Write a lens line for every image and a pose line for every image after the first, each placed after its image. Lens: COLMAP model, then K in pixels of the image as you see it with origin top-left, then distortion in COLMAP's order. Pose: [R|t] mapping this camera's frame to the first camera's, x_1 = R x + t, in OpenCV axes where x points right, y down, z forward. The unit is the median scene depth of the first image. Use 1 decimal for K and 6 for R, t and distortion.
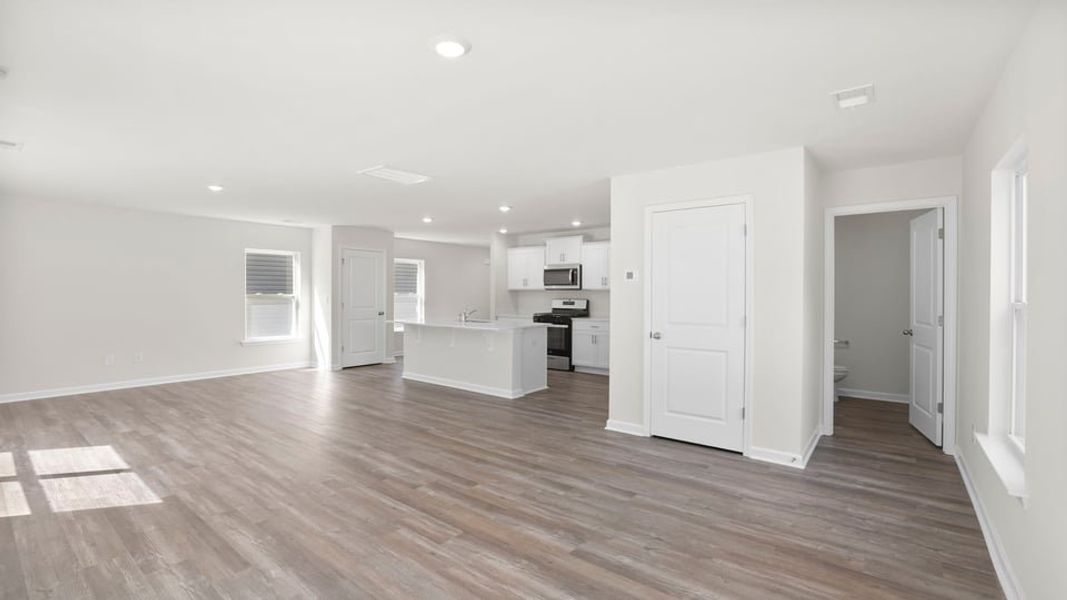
lens RADIAL K [[478.2, 0, 535.8], [0, 478.2, 295.3], [0, 0, 1]] dist [-0.020279, 0.005557]
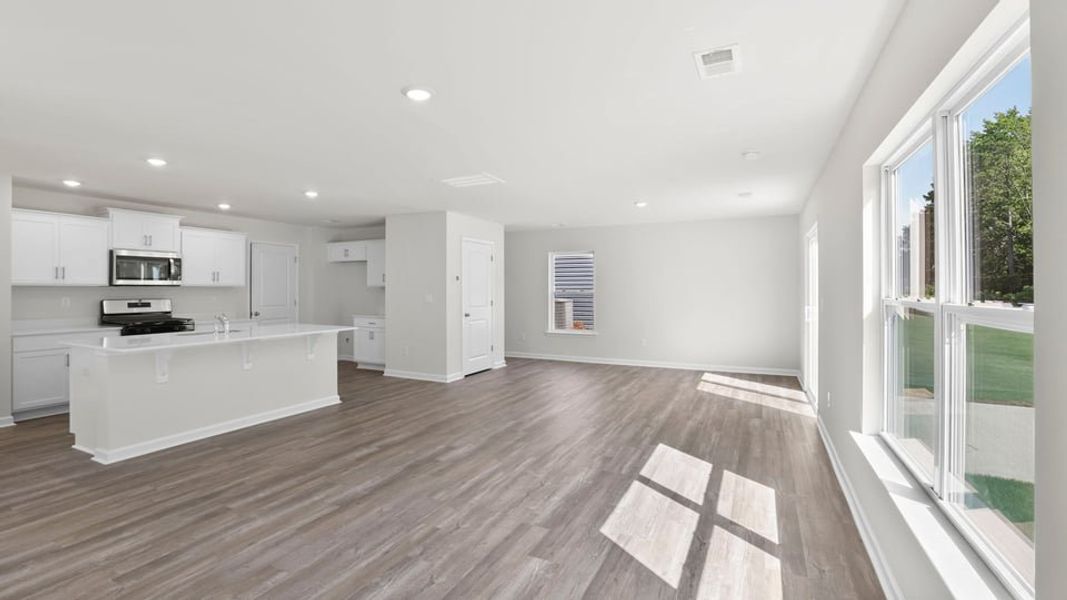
lens RADIAL K [[478.2, 0, 524.4], [0, 478.2, 292.0], [0, 0, 1]] dist [-0.020279, 0.005557]
pose [[-0.216391, -0.011124, 0.976243, -0.793694], [0.005048, 0.999909, 0.012513, -0.009046], [-0.976294, 0.007636, -0.216315, 0.649523]]
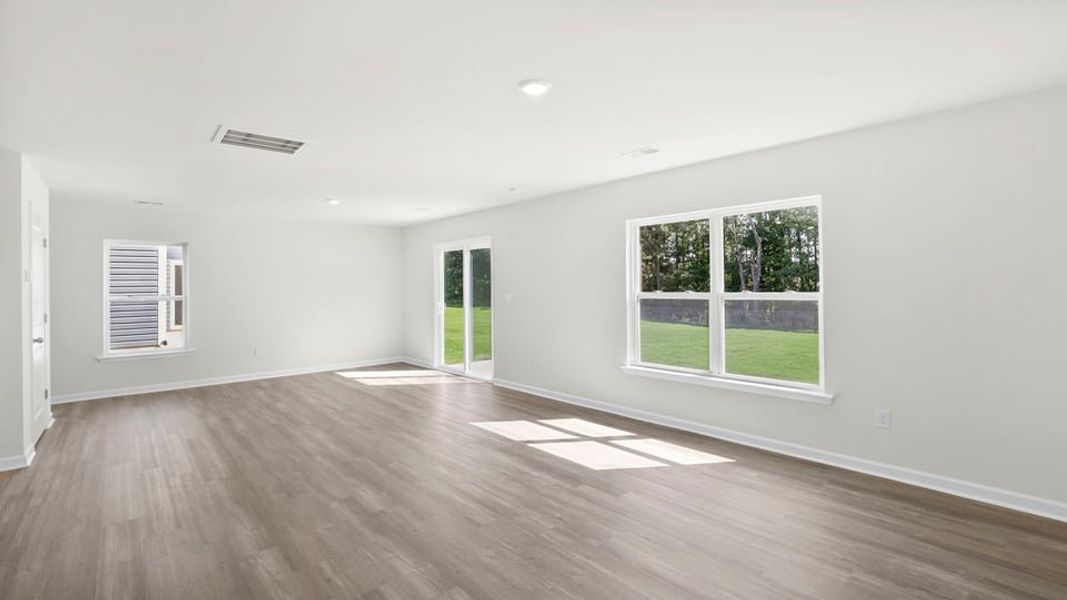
lens RADIAL K [[464.1, 0, 536.4], [0, 464.1, 290.3], [0, 0, 1]] dist [-0.020936, -0.000111]
pose [[-0.989644, 0.003692, 0.143499, -0.481919], [0.005472, 0.999913, 0.012014, -0.011030], [-0.143442, 0.012675, -0.989578, 0.969365]]
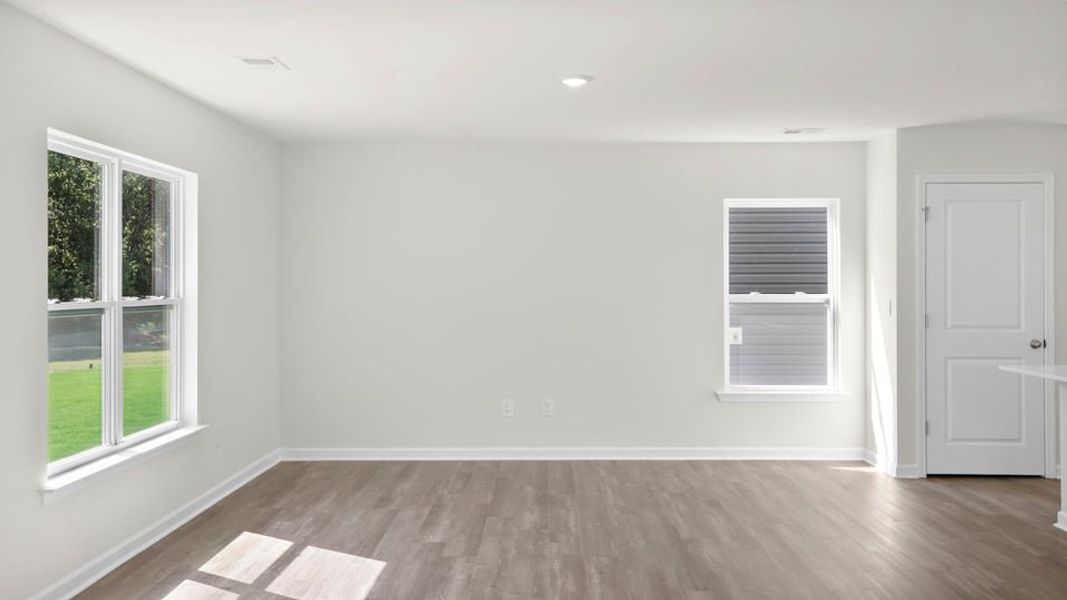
lens RADIAL K [[1053.0, 0, 528.6], [0, 1053.0, 297.7], [0, 0, 1]] dist [0.089959, 0.000000]
pose [[0.615144, 0.003620, -0.788407, 0.111847], [0.001474, 0.999982, 0.005741, -0.005268], [0.788414, -0.004694, 0.615127, 0.180880]]
